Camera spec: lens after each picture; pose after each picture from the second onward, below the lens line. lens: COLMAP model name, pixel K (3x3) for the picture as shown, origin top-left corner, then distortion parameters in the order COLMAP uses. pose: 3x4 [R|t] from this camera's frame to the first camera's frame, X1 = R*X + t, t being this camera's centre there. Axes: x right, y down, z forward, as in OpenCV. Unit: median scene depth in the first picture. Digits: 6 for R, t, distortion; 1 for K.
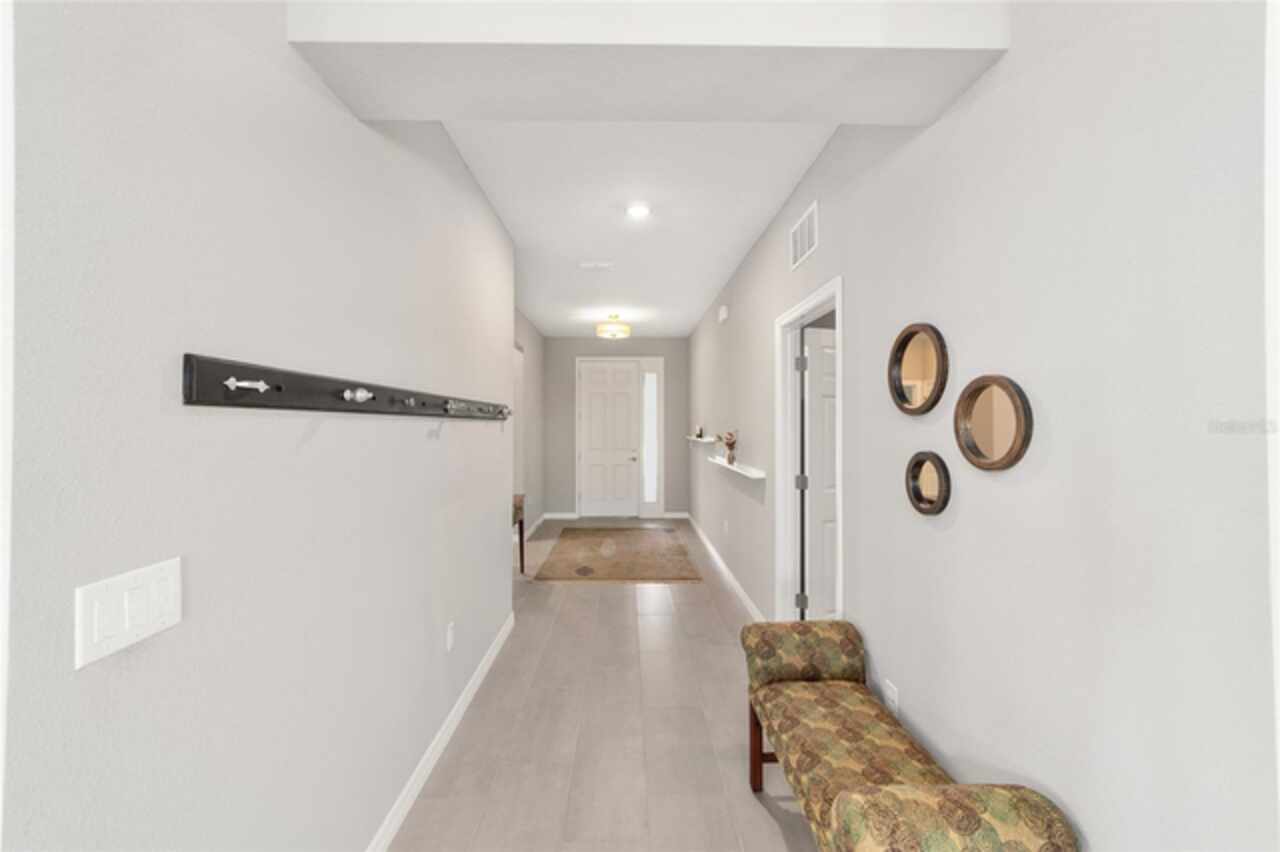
lens RADIAL K [[492.7, 0, 633.7], [0, 492.7, 430.5], [0, 0, 1]] dist [-0.024585, 0.011586]
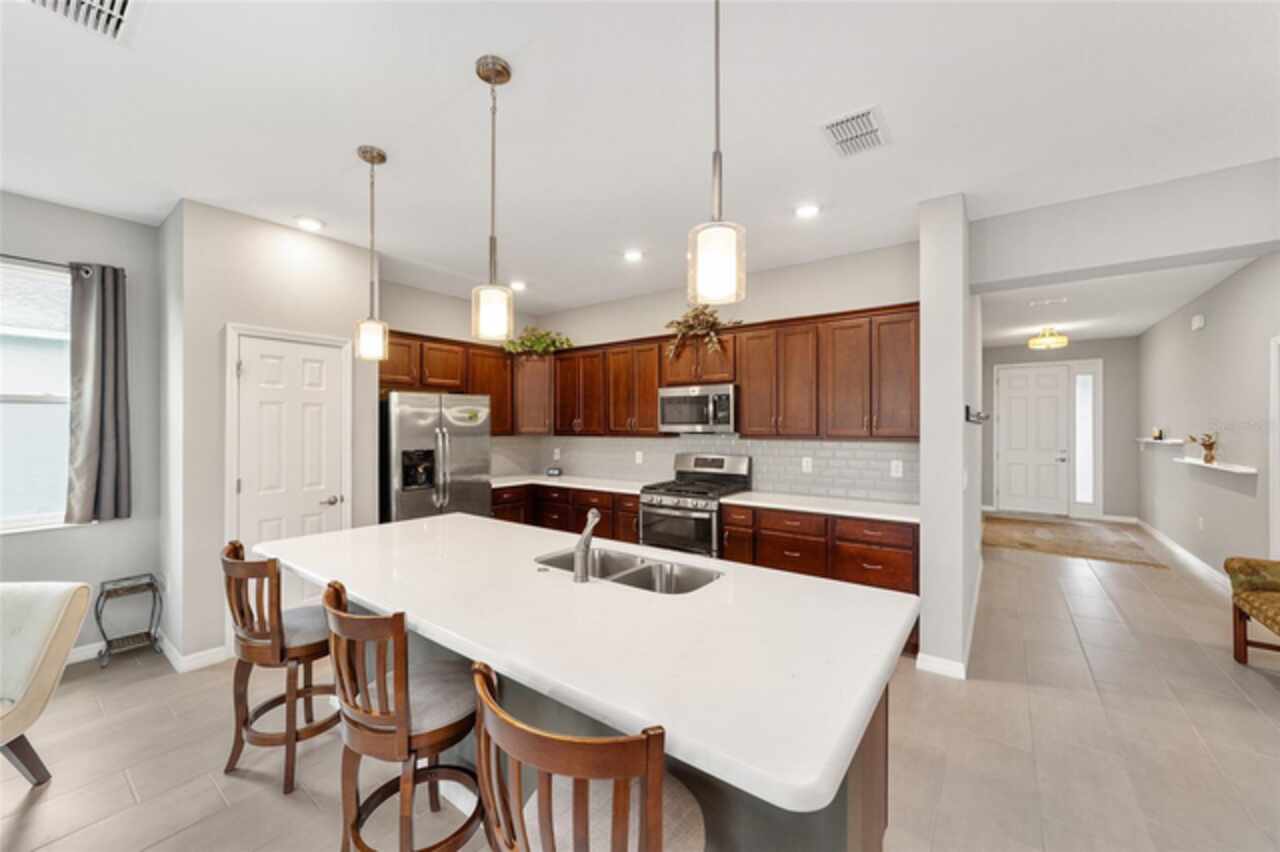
lens RADIAL K [[492.7, 0, 633.7], [0, 492.7, 430.5], [0, 0, 1]] dist [-0.024585, 0.011586]
pose [[0.787203, 0.006420, -0.616660, -0.101353], [-0.007498, 0.999972, 0.000839, 0.003472], [0.616648, 0.003963, 0.787229, -0.457492]]
